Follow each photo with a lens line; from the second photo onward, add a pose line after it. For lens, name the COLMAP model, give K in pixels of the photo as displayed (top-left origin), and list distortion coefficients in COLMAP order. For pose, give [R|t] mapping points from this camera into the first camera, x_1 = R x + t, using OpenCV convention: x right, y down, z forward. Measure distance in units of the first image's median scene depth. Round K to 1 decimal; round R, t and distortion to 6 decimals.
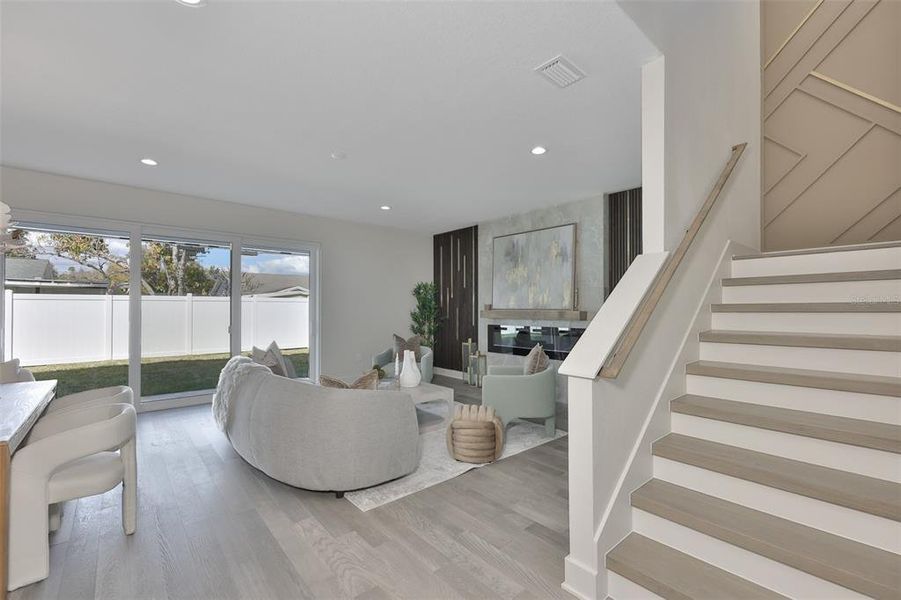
lens RADIAL K [[386.3, 0, 442.1], [0, 386.3, 306.4], [0, 0, 1]] dist [0.003426, 0.002896]
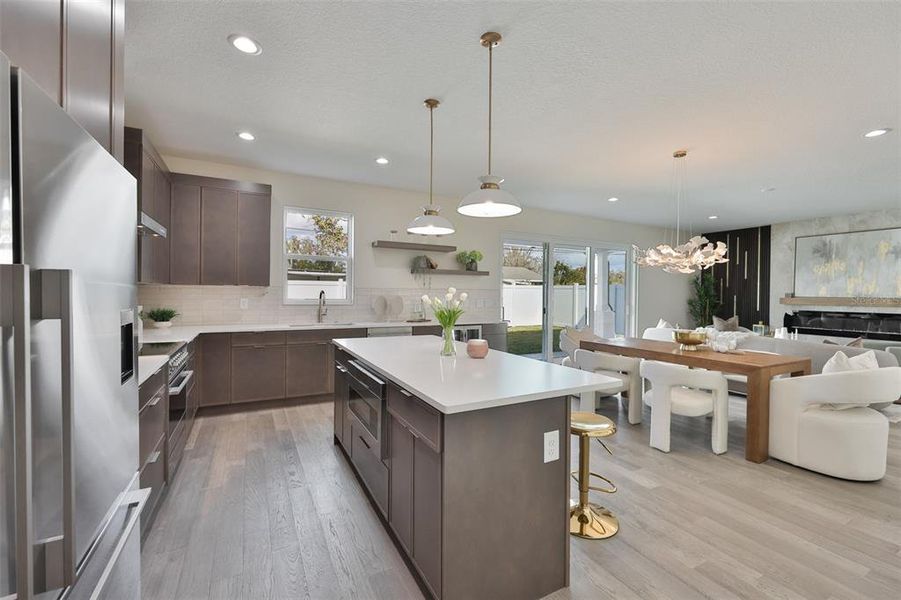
lens RADIAL K [[386.3, 0, 447.4], [0, 386.3, 295.7], [0, 0, 1]] dist [0.003426, 0.002896]
pose [[0.976282, 0.009441, -0.216296, -0.758414], [-0.006839, 0.999895, 0.012778, -0.005691], [0.216394, -0.010996, 0.976244, -0.469746]]
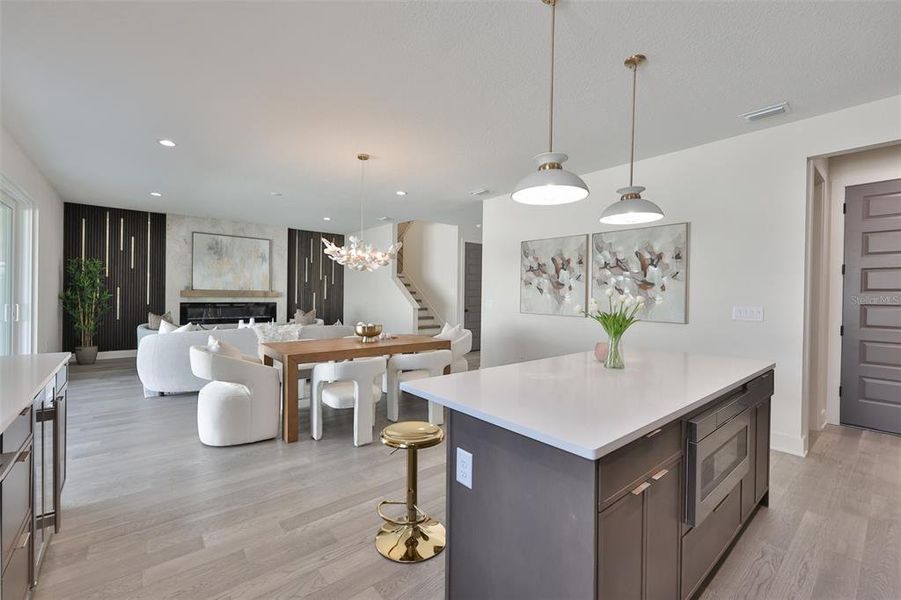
lens RADIAL K [[386.3, 0, 459.9], [0, 386.3, 296.5], [0, 0, 1]] dist [0.003426, 0.002896]
pose [[-0.020784, -0.010642, 0.999727, -1.292139], [-0.021460, 0.999718, 0.010195, -0.002935], [-0.999554, -0.021242, -0.021007, 0.194356]]
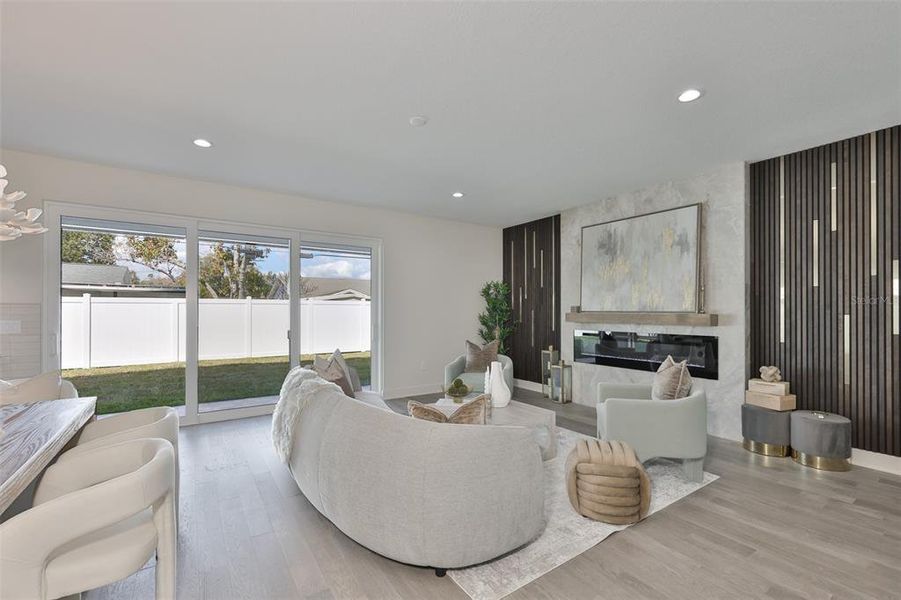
lens RADIAL K [[386.3, 0, 442.8], [0, 386.3, 311.9], [0, 0, 1]] dist [0.003426, 0.002896]
pose [[0.993330, -0.000339, -0.115306, -0.084324], [0.001100, 0.999978, 0.006535, 0.001747], [0.115302, -0.006618, 0.993308, 0.139403]]
